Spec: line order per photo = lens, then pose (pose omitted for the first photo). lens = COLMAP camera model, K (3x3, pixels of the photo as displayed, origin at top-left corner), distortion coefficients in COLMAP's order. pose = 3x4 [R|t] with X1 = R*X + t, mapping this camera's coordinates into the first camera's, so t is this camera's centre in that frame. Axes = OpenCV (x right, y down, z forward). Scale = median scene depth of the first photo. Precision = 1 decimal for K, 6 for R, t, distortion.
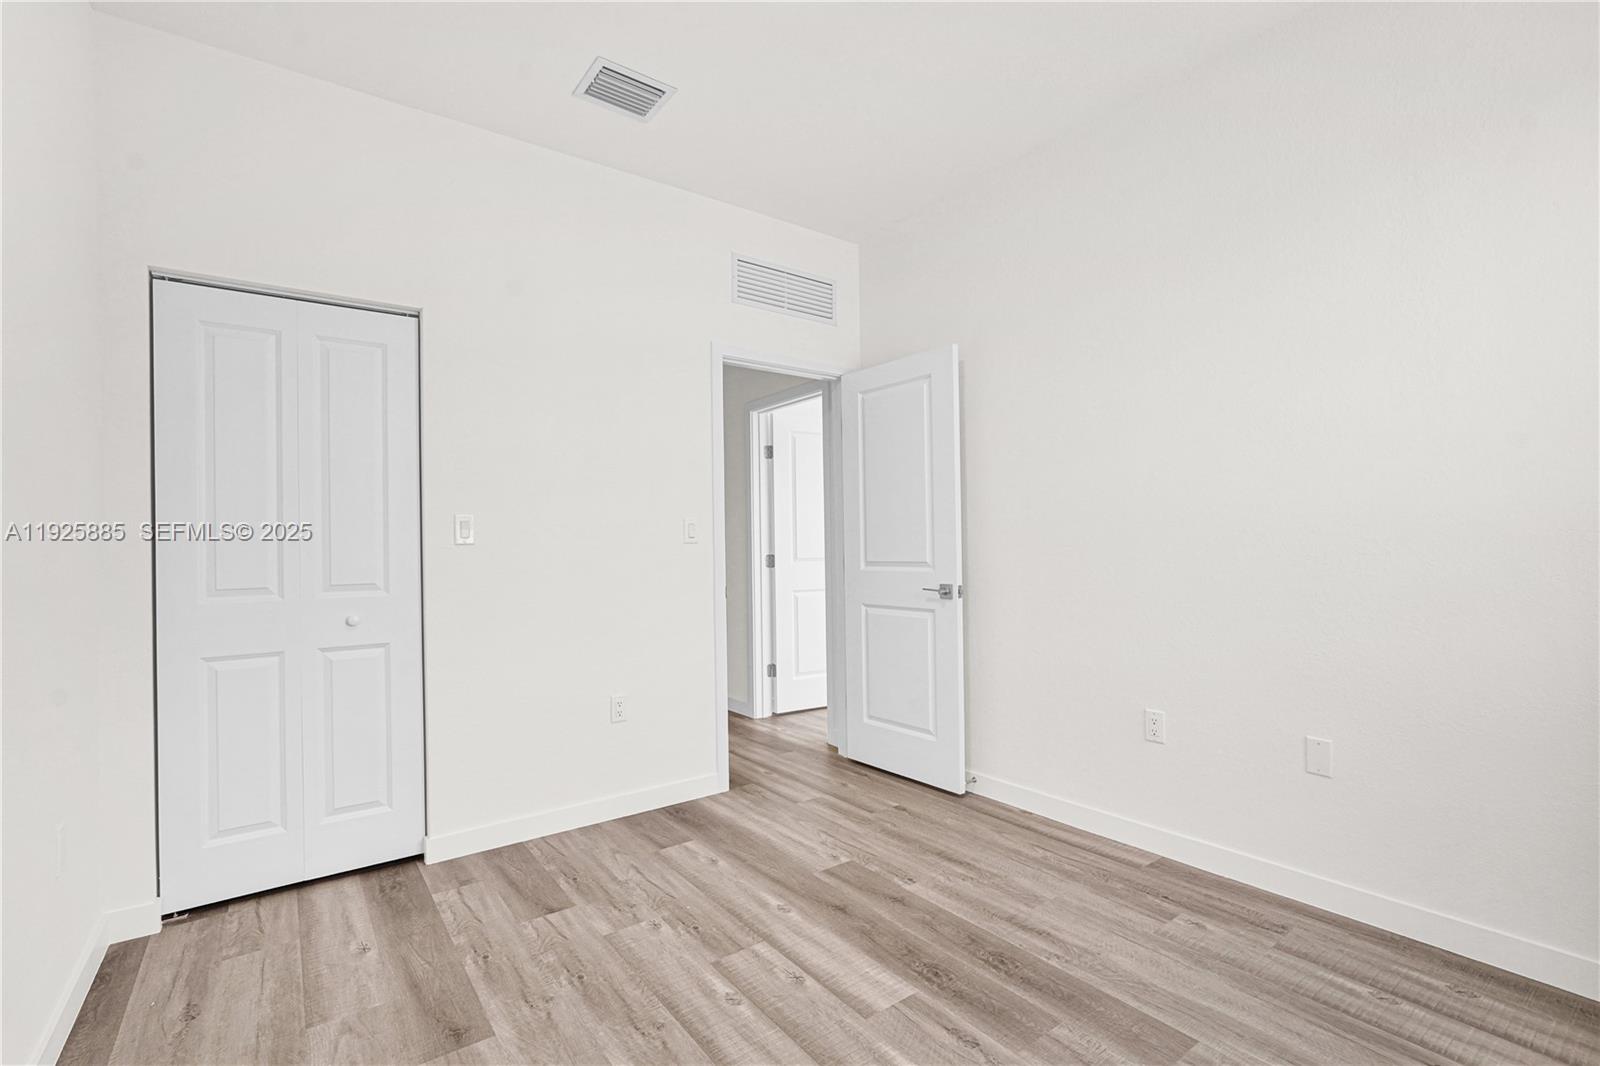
lens RADIAL K [[718.6, 0, 798.7], [0, 718.6, 537.9], [0, 0, 1]] dist [-0.020324, 0.011323]
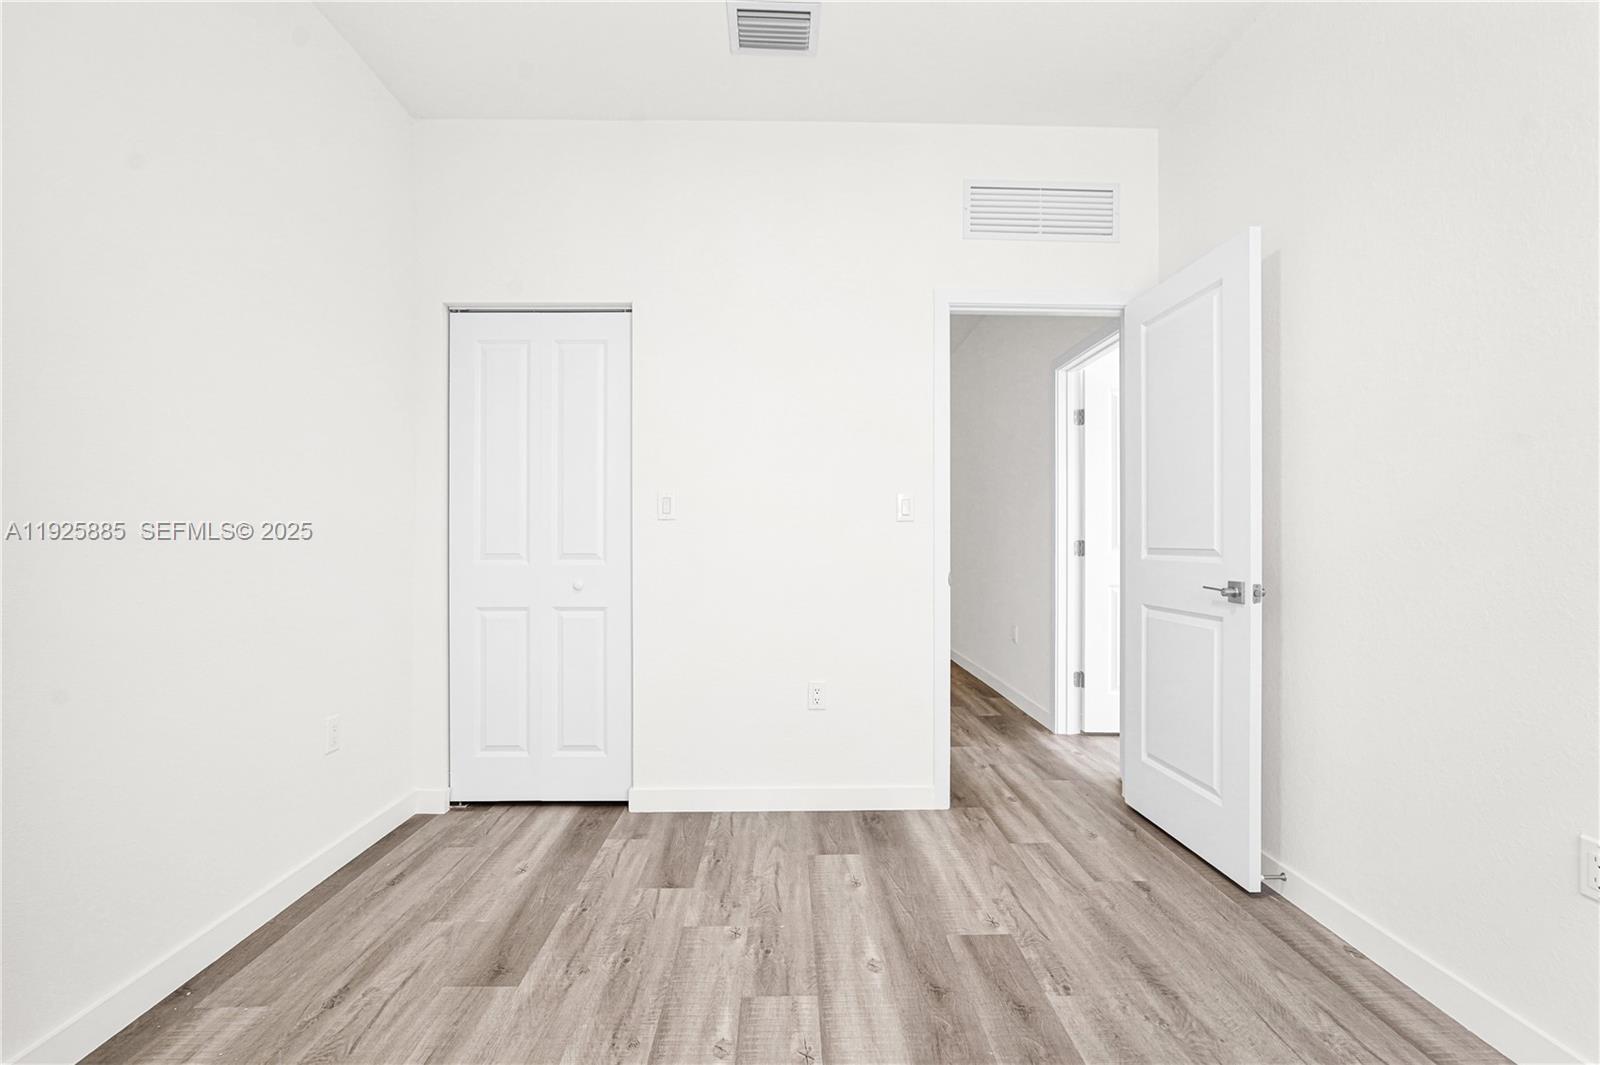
lens RADIAL K [[718.6, 0, 798.7], [0, 718.6, 537.4], [0, 0, 1]] dist [-0.020324, 0.011323]
pose [[0.820731, 0.014658, -0.571127, 0.300672], [-0.007975, 0.999867, 0.014200, 0.018774], [0.571260, -0.007100, 0.820739, 0.240225]]
